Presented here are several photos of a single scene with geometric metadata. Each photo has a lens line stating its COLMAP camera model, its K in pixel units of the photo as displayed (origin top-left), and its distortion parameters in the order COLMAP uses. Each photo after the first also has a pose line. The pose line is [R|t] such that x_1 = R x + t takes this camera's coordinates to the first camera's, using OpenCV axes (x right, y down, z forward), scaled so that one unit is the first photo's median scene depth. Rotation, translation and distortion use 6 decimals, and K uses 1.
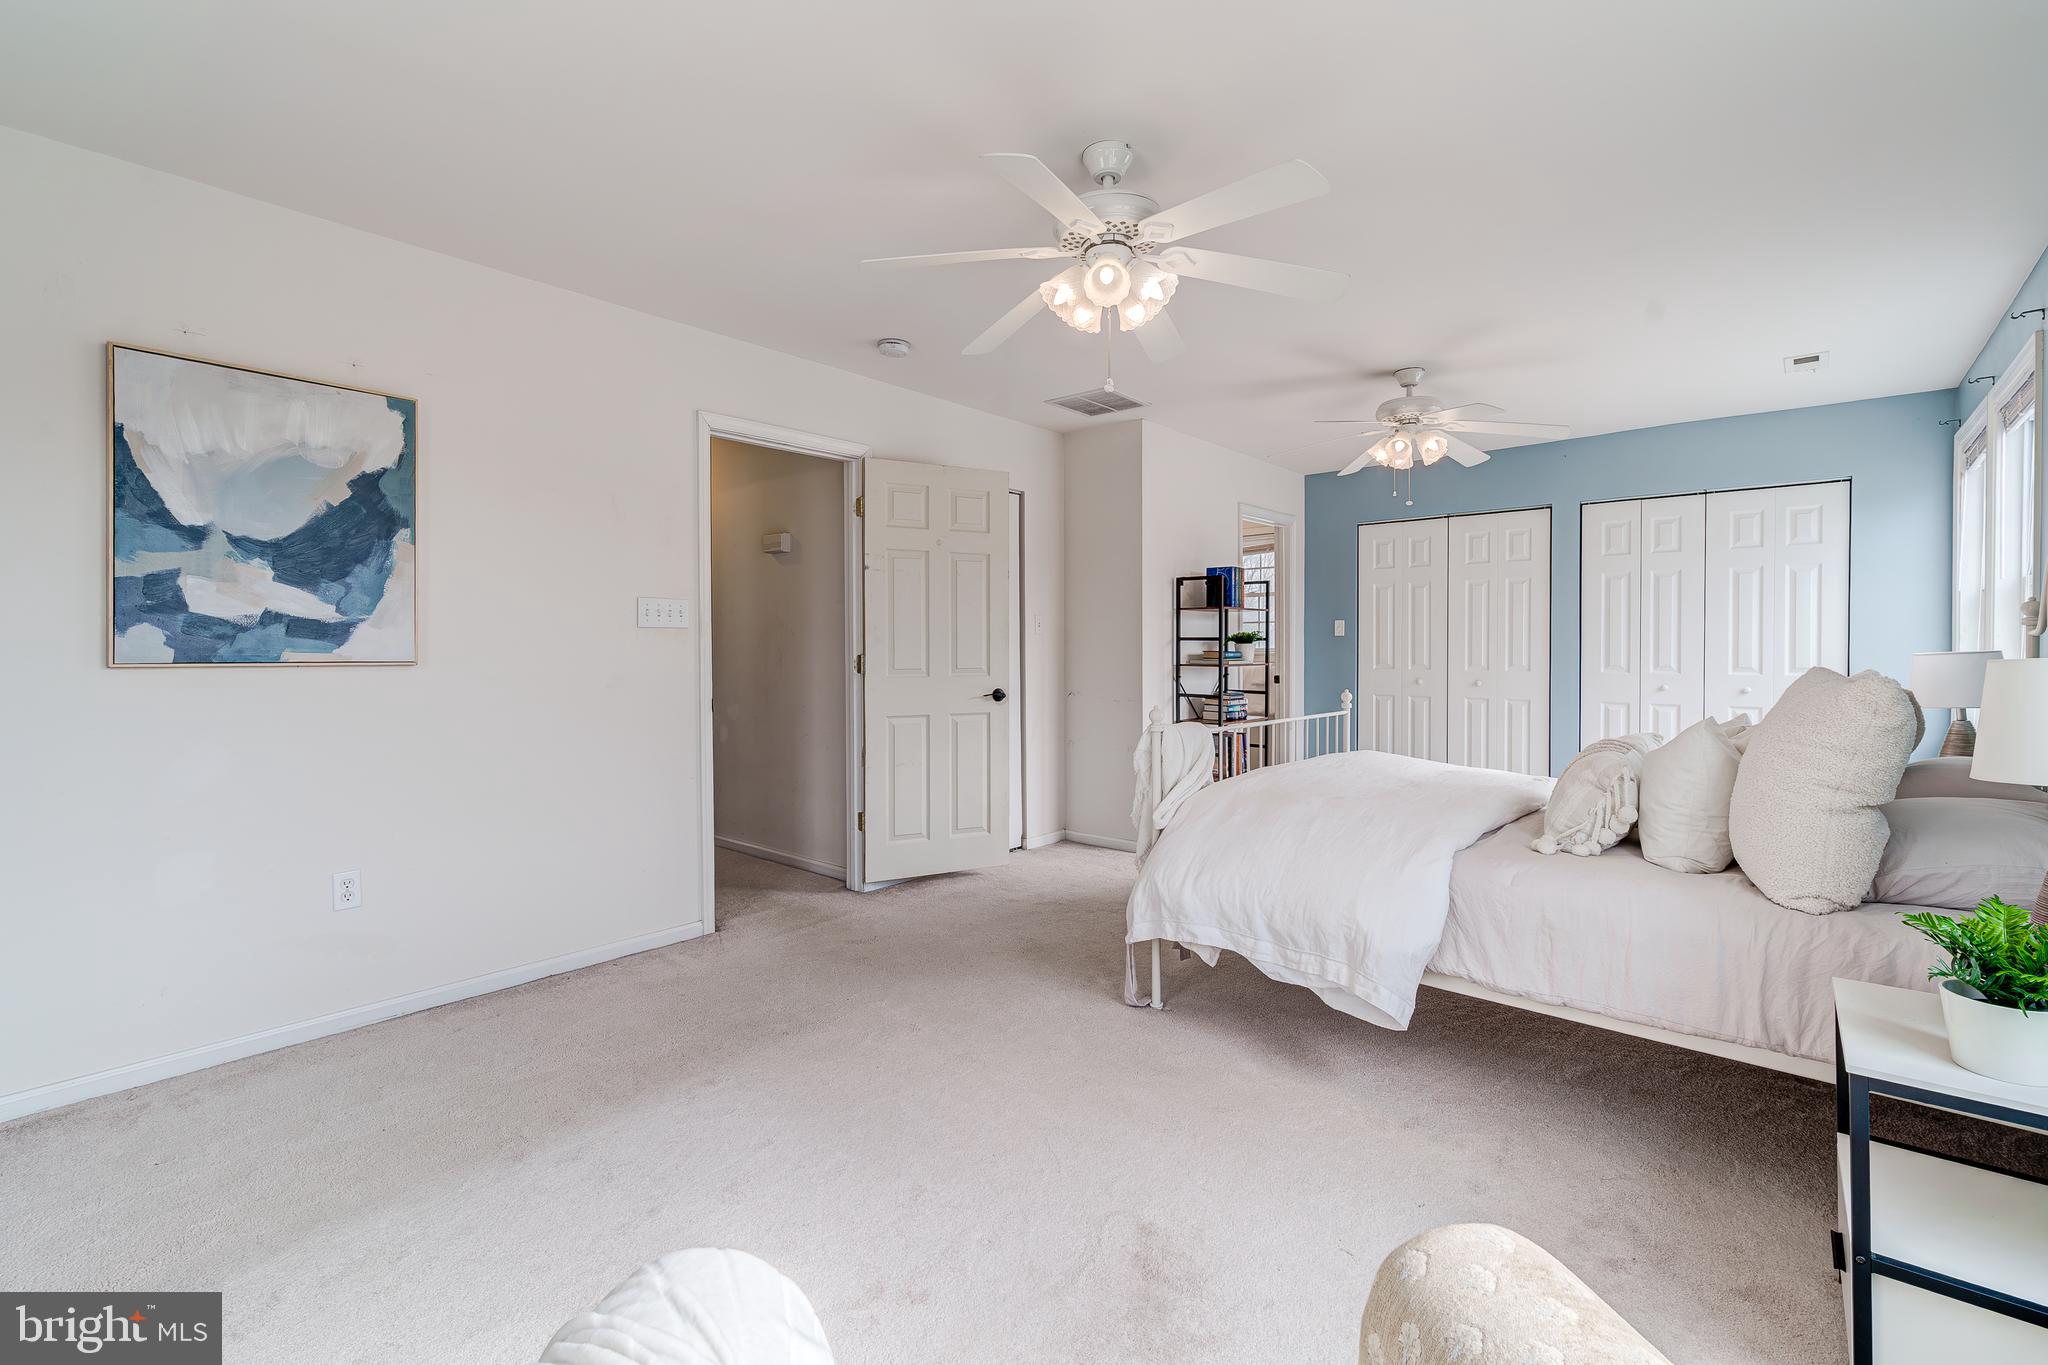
lens RADIAL K [[898.0, 0, 1029.7], [0, 898.0, 677.8], [0, 0, 1]] dist [0.001273, 0.000129]
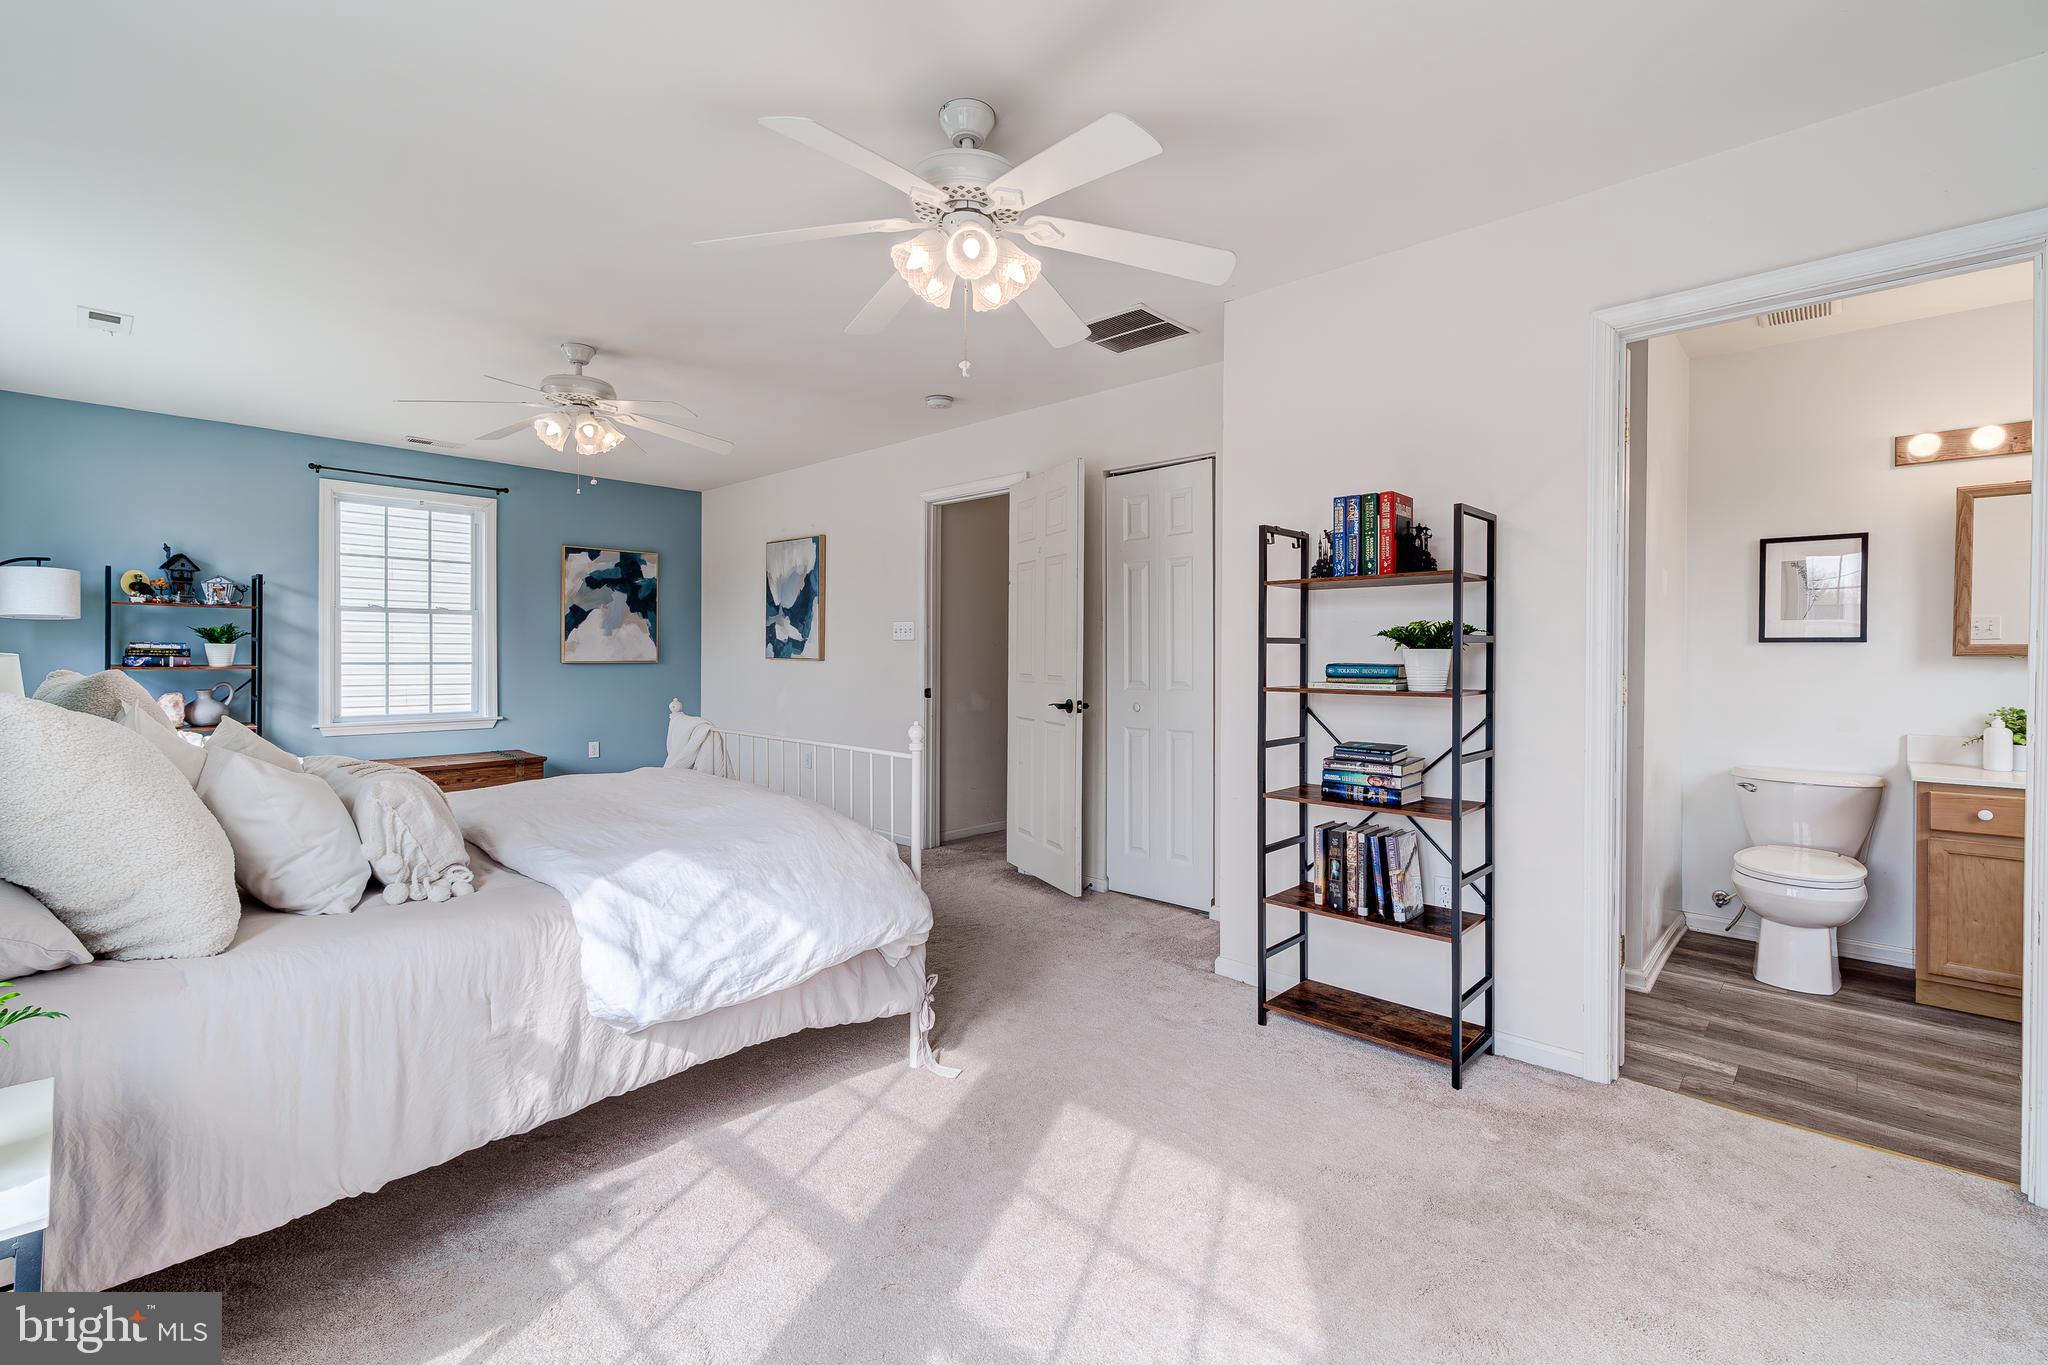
lens RADIAL K [[898.0, 0, 1029.7], [0, 898.0, 677.8], [0, 0, 1]] dist [0.001273, 0.000129]
pose [[-0.019965, 0.024060, -0.999511, 1.516791], [-0.035337, 0.999069, 0.024755, -0.046611], [0.999176, 0.035814, -0.019096, 1.639040]]
